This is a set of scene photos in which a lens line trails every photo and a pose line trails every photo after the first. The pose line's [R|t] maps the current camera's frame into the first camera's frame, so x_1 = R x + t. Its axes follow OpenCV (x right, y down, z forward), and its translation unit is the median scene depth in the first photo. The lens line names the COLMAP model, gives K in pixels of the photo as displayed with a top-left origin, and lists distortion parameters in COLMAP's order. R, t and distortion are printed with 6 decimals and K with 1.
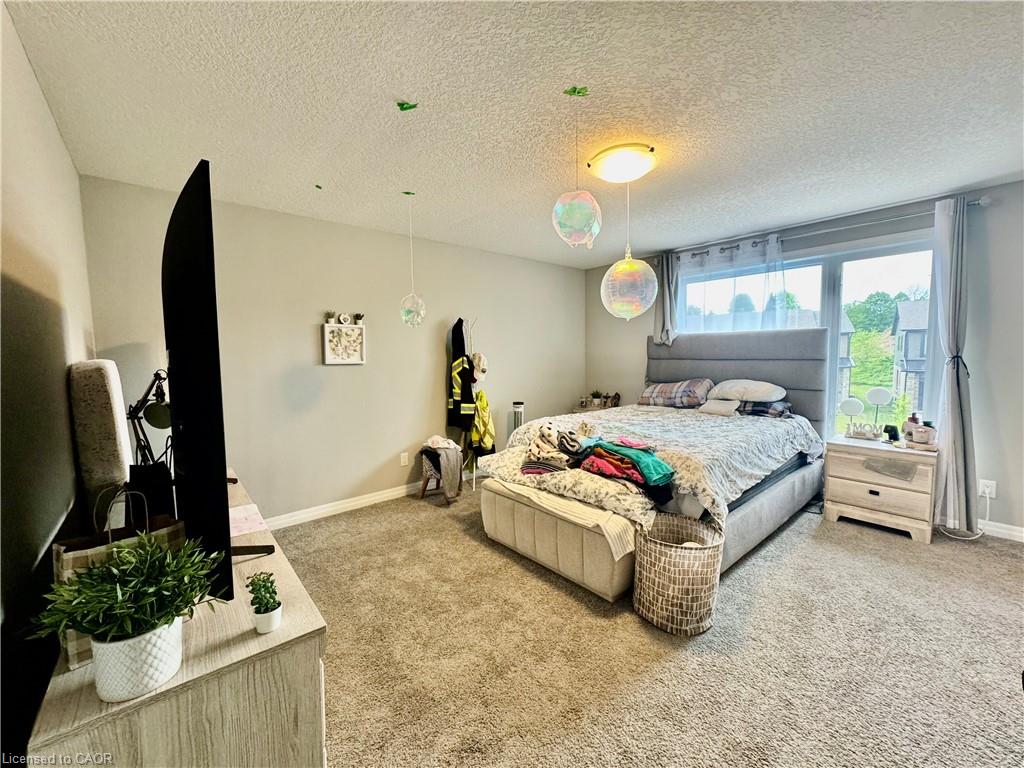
lens RADIAL K [[404.4, 0, 513.5], [0, 404.4, 381.7], [0, 0, 1]] dist [0.000232, -0.000323]
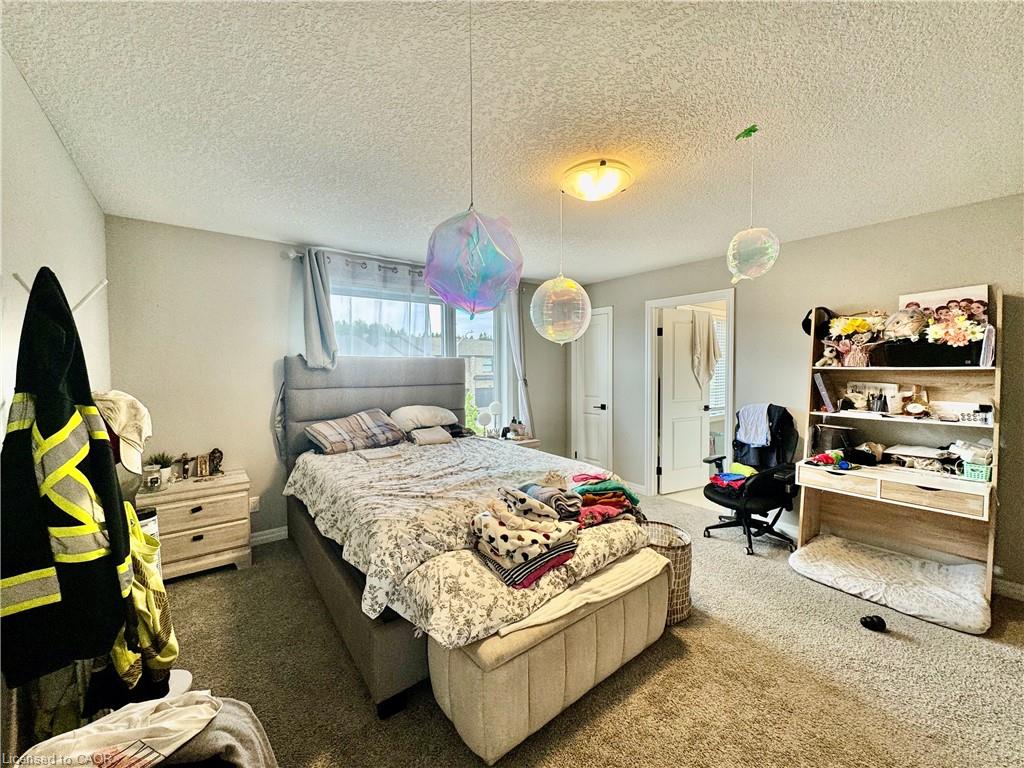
lens RADIAL K [[404.4, 0, 512.5], [0, 404.4, 382.2], [0, 0, 1]] dist [0.000232, -0.000323]
pose [[0.060168, -0.023723, 0.997906, -0.444081], [0.076337, 0.996899, 0.019096, -0.068651], [-0.995265, 0.075028, 0.061793, 0.753577]]
